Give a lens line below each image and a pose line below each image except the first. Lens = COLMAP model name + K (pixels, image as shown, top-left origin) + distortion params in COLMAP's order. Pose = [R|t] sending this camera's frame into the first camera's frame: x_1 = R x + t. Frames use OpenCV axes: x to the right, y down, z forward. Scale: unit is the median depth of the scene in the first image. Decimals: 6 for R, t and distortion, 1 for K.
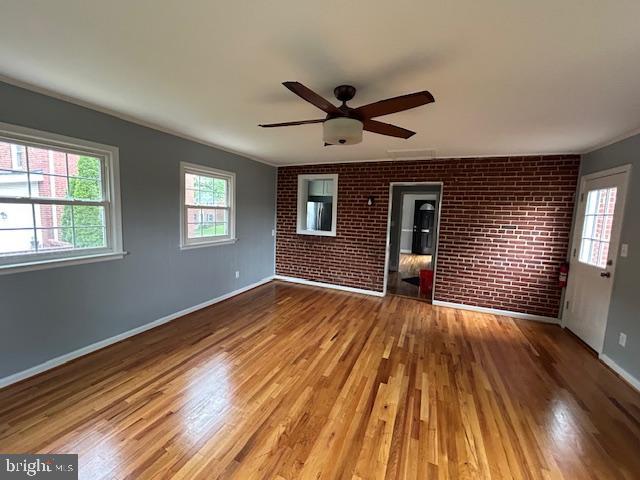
lens RADIAL K [[262.1, 0, 321.7], [0, 262.1, 240.7], [0, 0, 1]] dist [-0.001918, 0.000942]
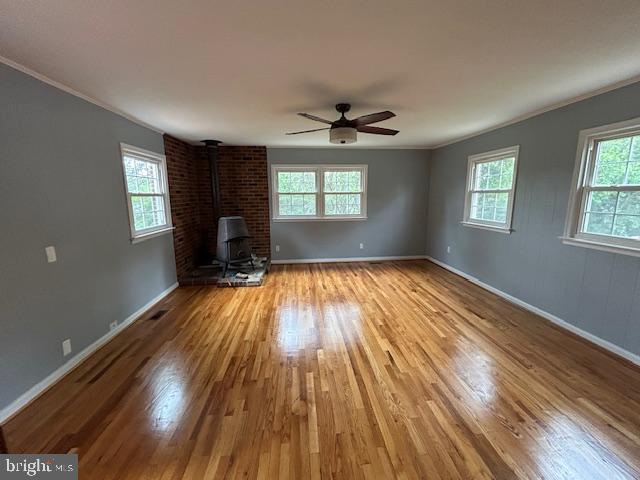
lens RADIAL K [[262.1, 0, 323.9], [0, 262.1, 237.8], [0, 0, 1]] dist [-0.001918, 0.000942]
pose [[-0.879250, 0.048503, -0.473885, 0.574122], [-0.076939, 0.967282, 0.241758, -0.140413], [0.470106, 0.249026, -0.846750, 1.494162]]
